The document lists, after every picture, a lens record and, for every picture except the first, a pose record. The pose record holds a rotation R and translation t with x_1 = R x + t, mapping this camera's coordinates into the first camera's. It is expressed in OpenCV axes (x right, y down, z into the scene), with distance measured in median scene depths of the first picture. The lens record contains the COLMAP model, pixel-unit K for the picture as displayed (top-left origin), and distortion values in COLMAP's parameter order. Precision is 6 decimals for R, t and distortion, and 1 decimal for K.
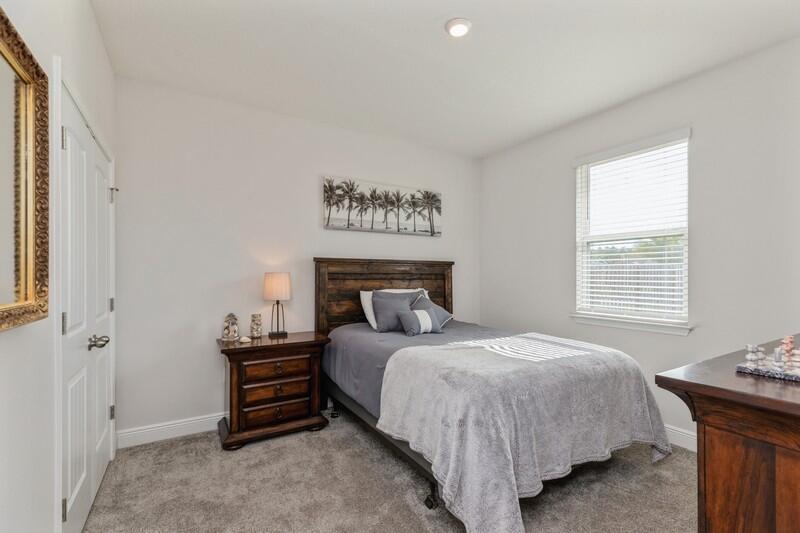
lens RADIAL K [[358.2, 0, 400.5], [0, 358.2, 270.9], [0, 0, 1]] dist [0.004398, -0.000395]
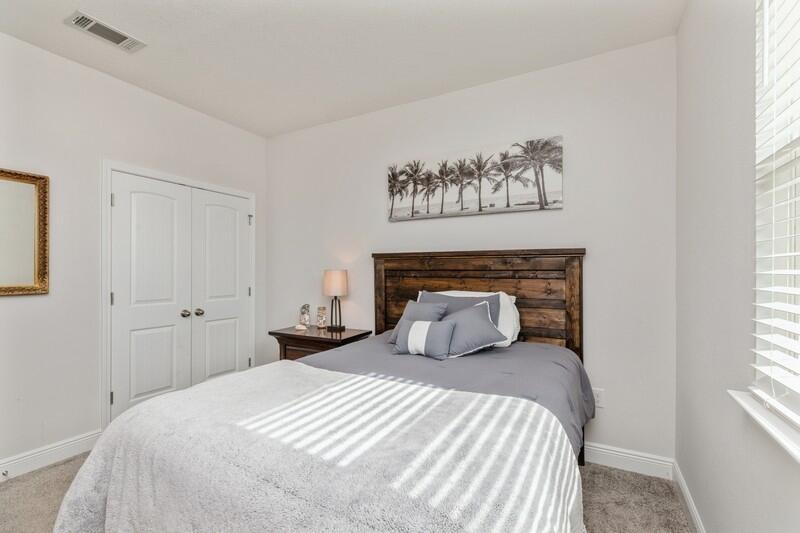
lens RADIAL K [[358.2, 0, 402.8], [0, 358.2, 269.7], [0, 0, 1]] dist [0.004398, -0.000395]
pose [[0.511017, -0.006058, -0.859550, 0.554104], [0.013276, 0.999912, 0.000845, 0.005052], [0.859468, -0.011843, 0.511052, 0.518850]]
